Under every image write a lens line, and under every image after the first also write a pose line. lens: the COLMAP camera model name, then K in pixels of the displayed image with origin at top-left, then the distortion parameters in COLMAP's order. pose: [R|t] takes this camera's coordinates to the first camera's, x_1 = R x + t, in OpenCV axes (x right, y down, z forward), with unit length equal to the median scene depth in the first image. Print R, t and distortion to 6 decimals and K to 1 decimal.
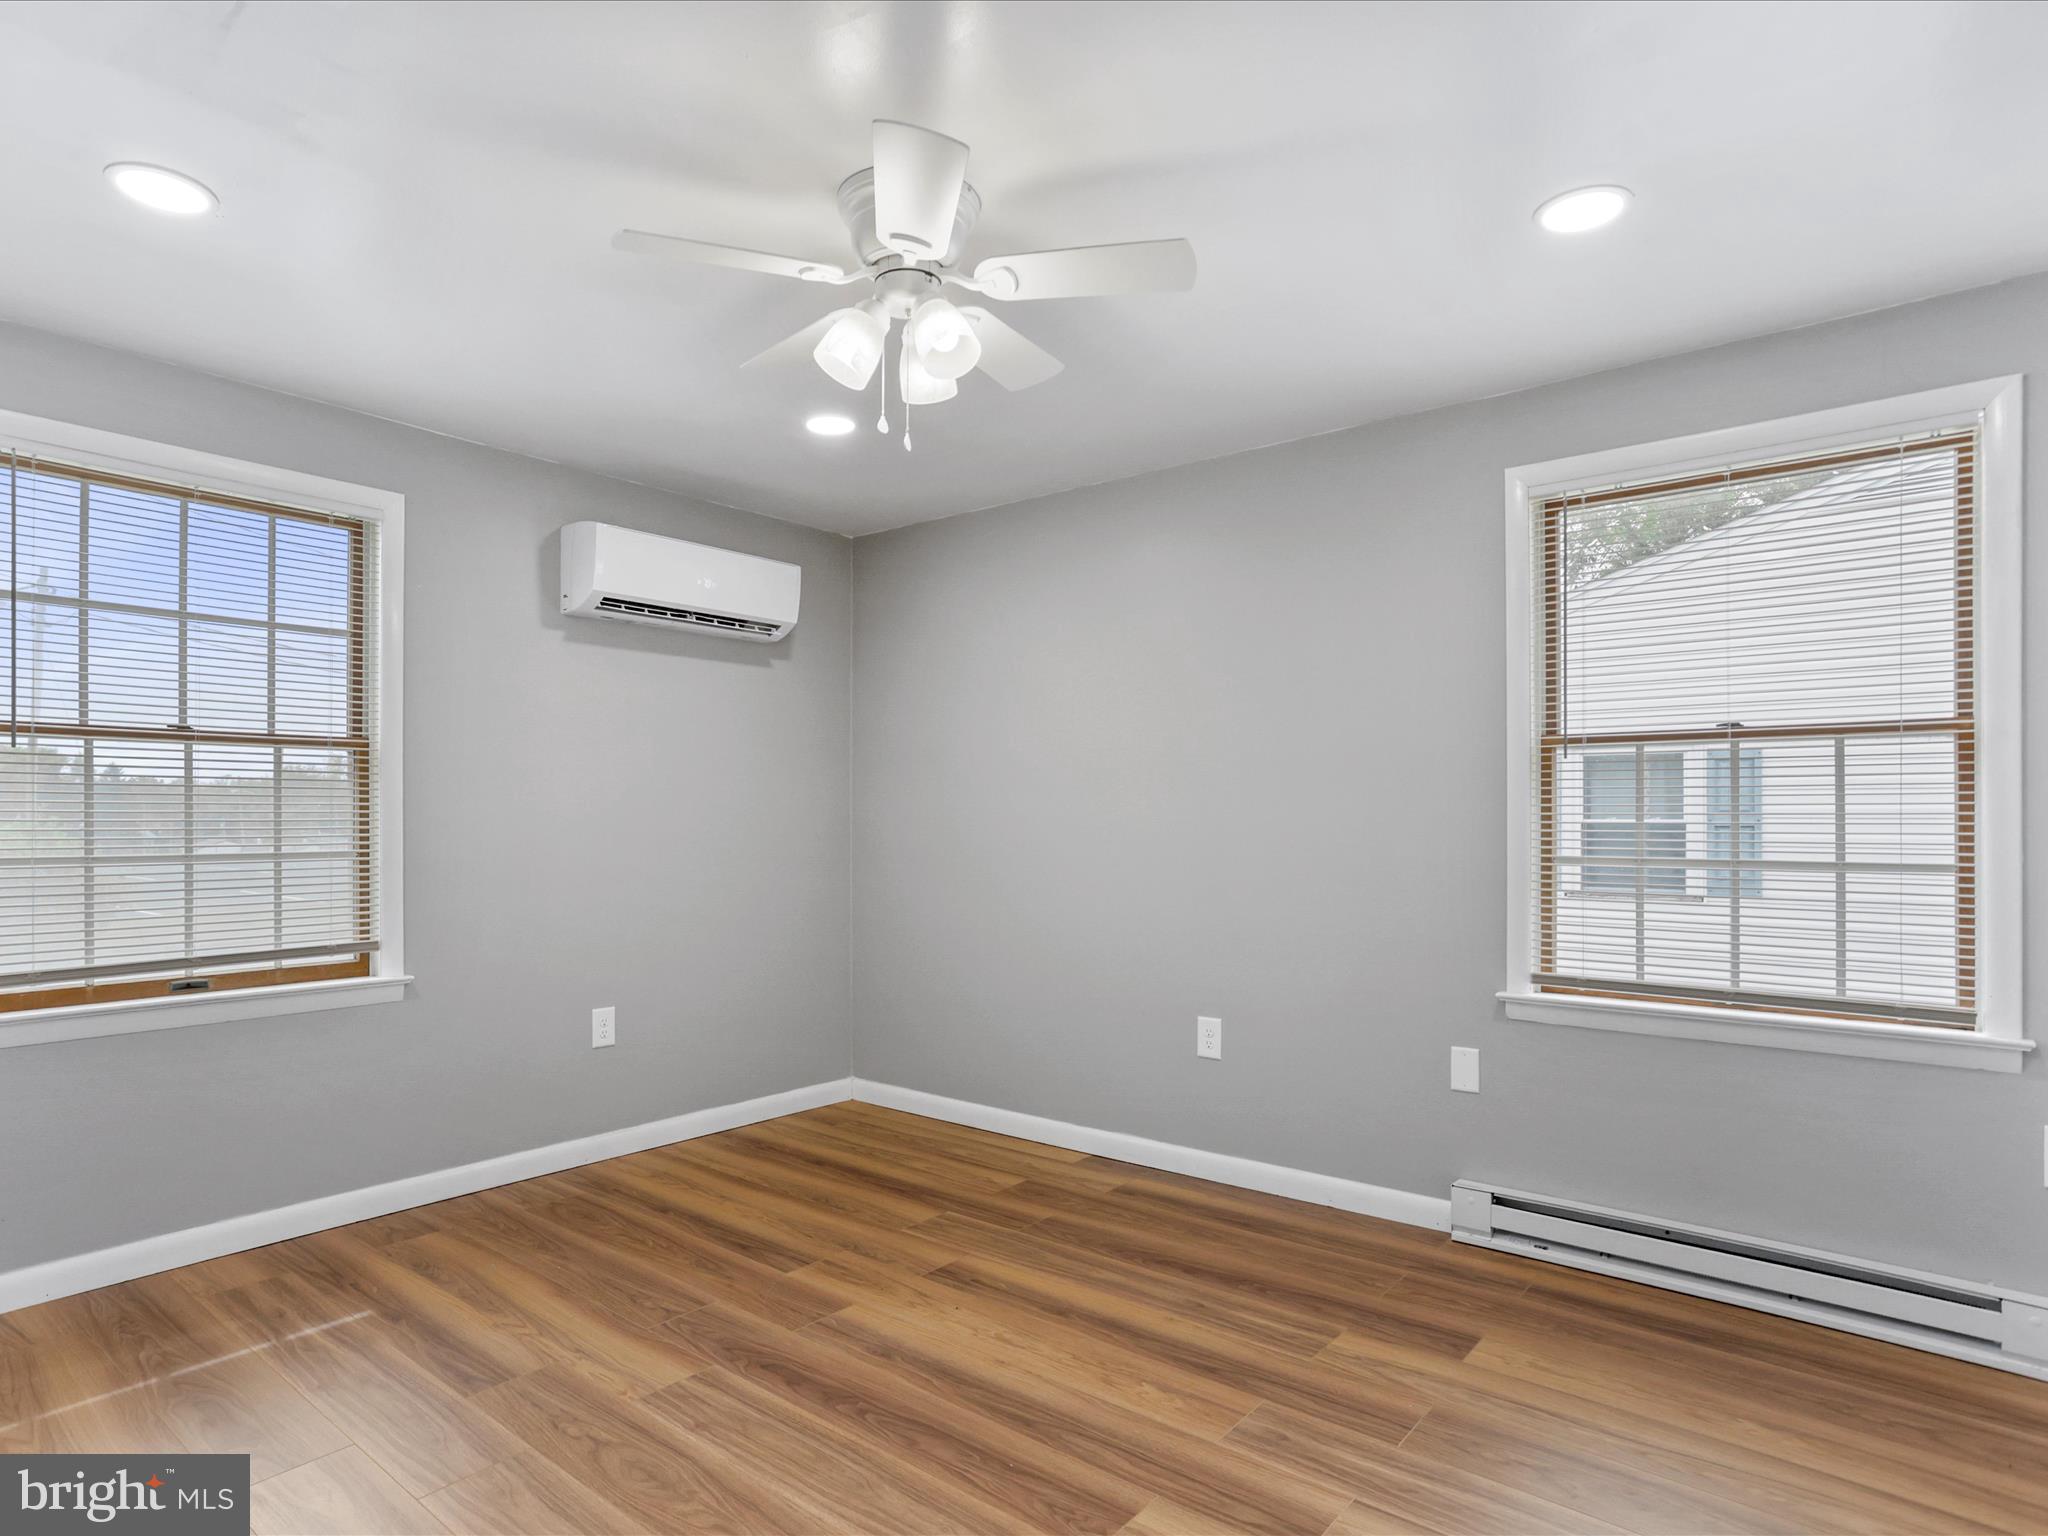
lens RADIAL K [[1130.7, 0, 1019.7], [0, 1130.7, 809.5], [0, 0, 1]] dist [-0.021186, 0.003572]
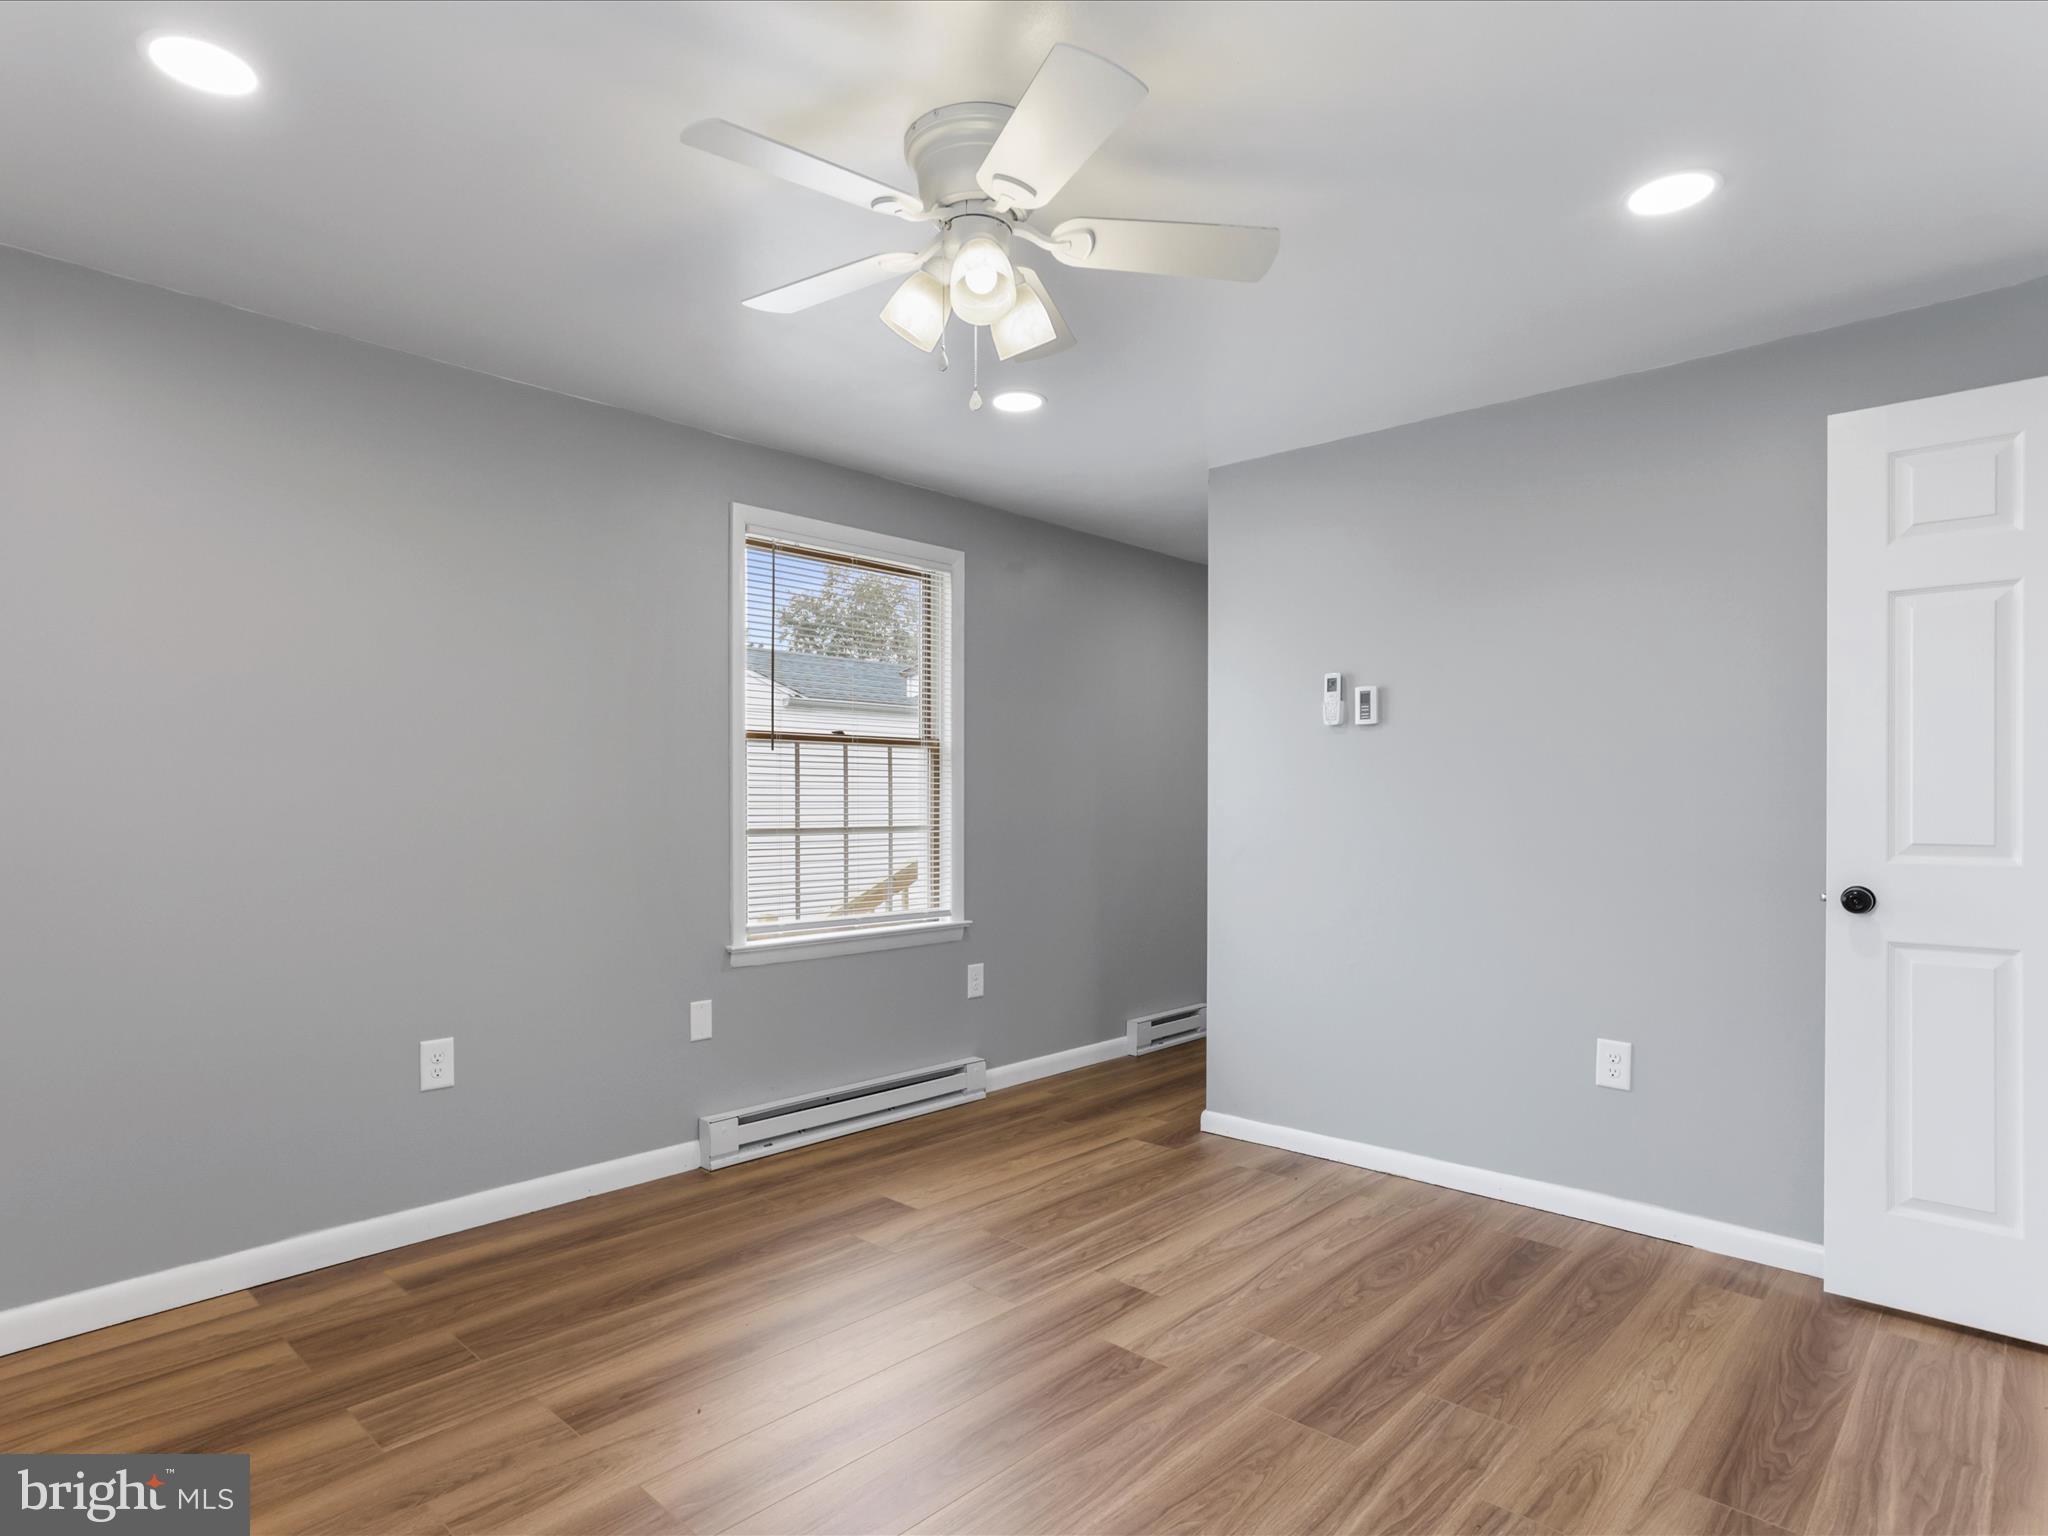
lens RADIAL K [[1132.5, 0, 960.7], [0, 1132.5, 797.8], [0, 0, 1]] dist [-0.037060, 0.015977]
pose [[0.095757, -0.000449, 0.995405, -0.827088], [-0.008771, 0.999961, 0.001295, 0.004557], [-0.995366, -0.008855, 0.095750, 0.740598]]
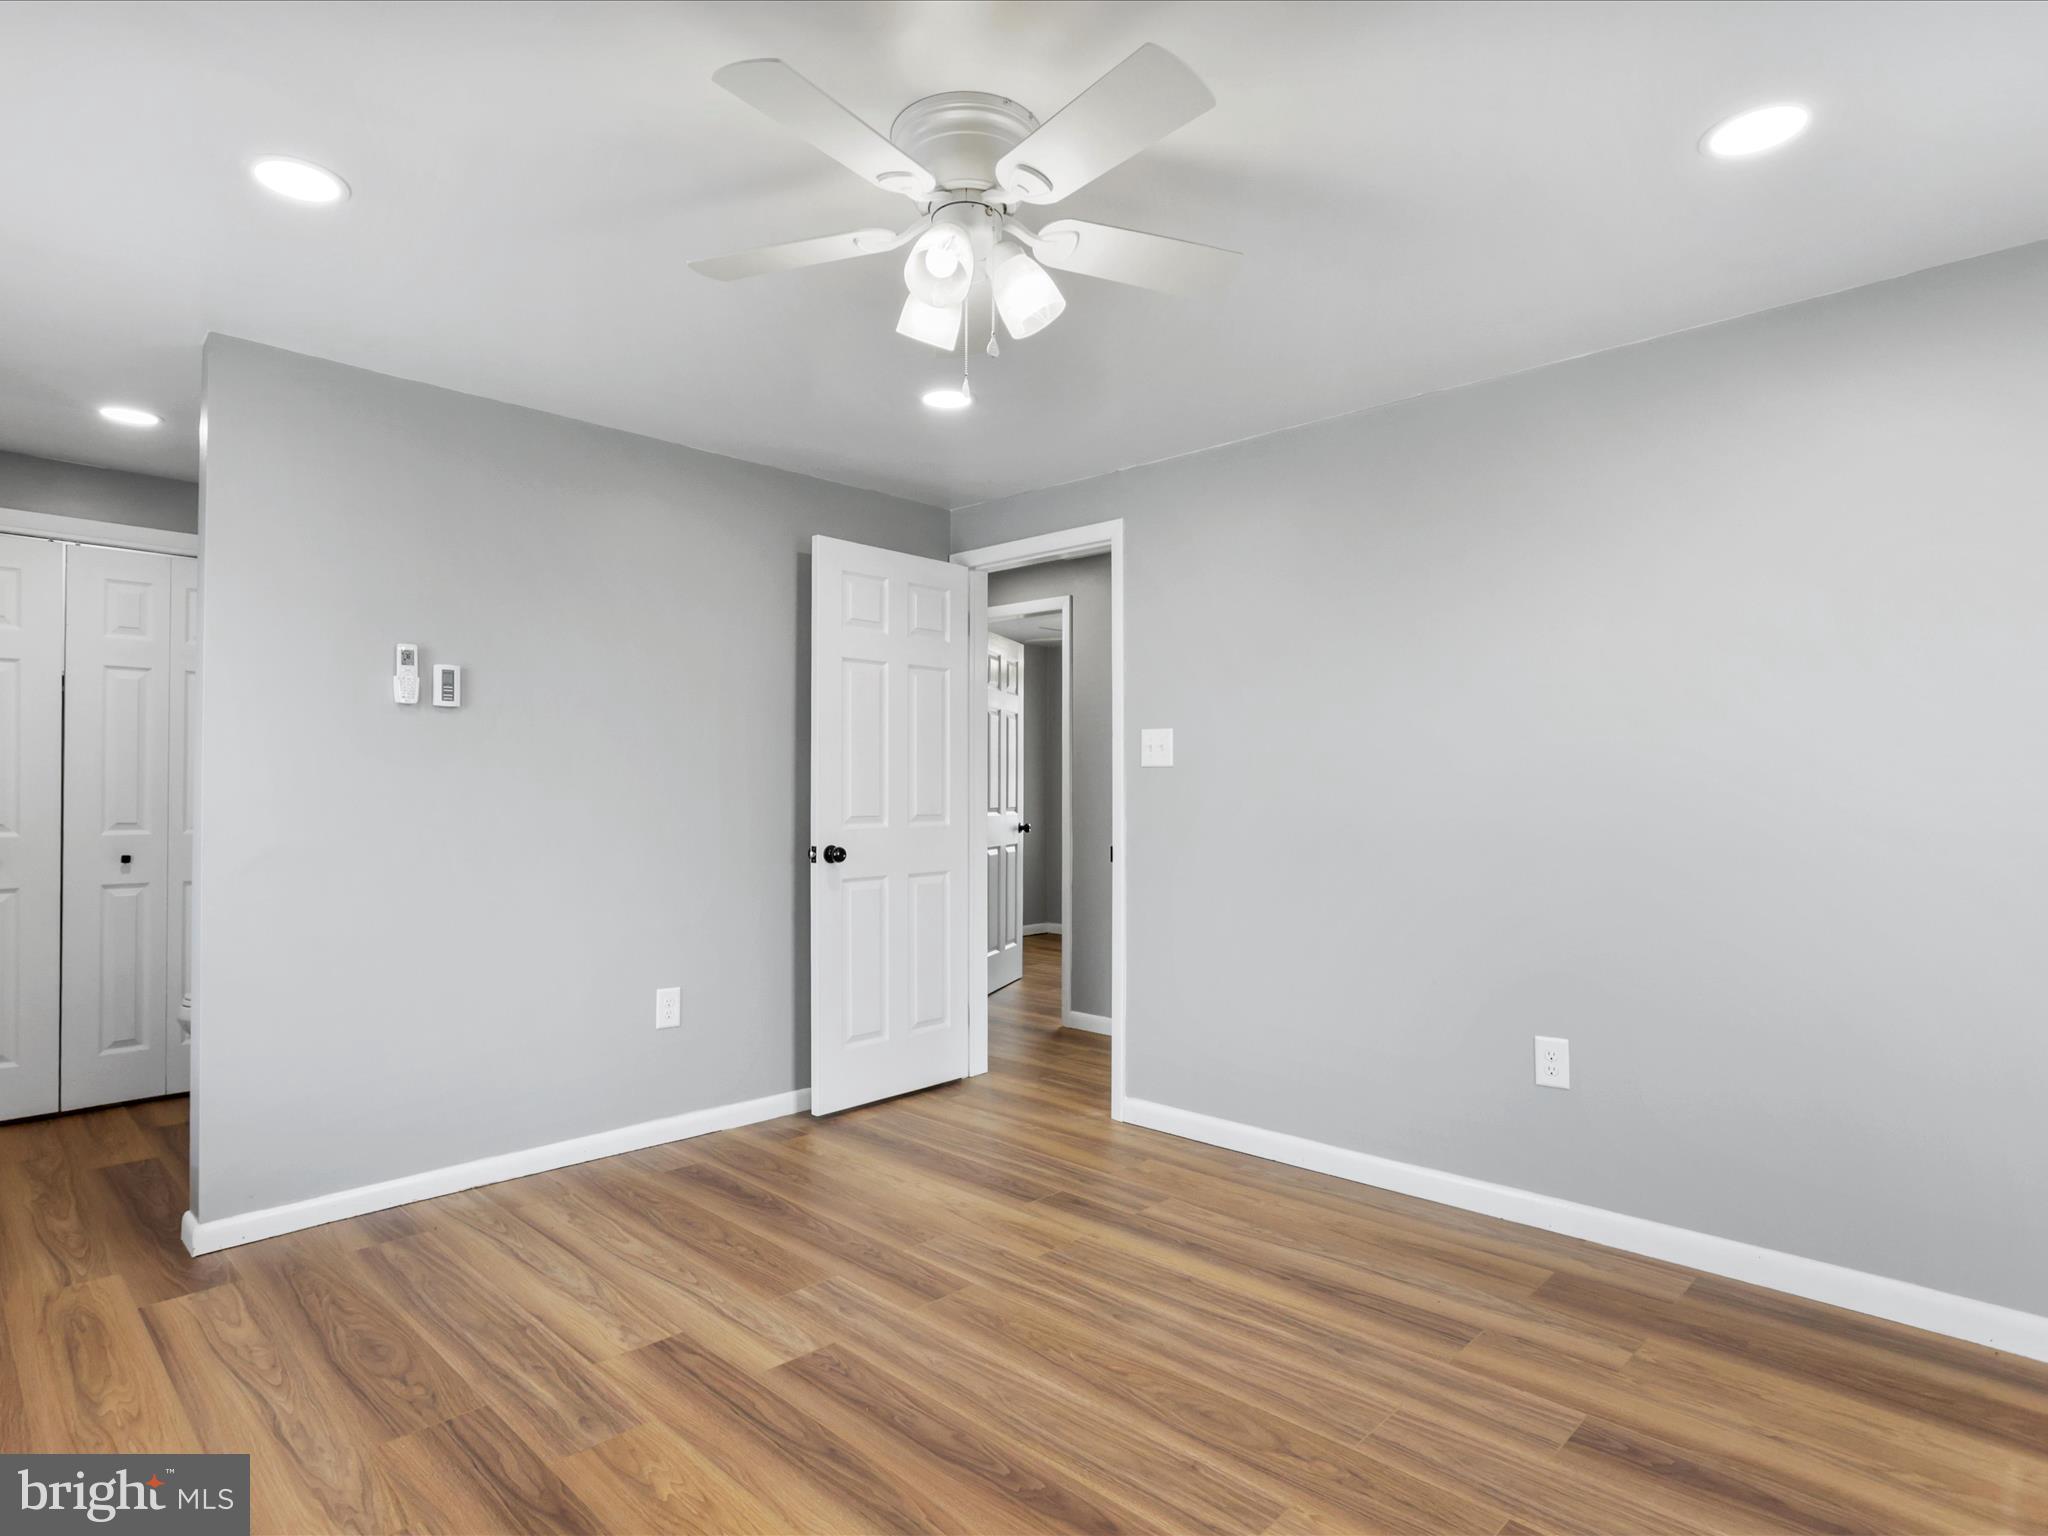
lens RADIAL K [[1132.5, 0, 1016.8], [0, 1132.5, 768.5], [0, 0, 1]] dist [-0.037060, 0.015977]
pose [[-0.996395, -0.001894, 0.084813, -0.176398], [-0.003963, 0.999698, -0.024236, 0.008739], [-0.084741, -0.024485, -0.996102, 1.537758]]
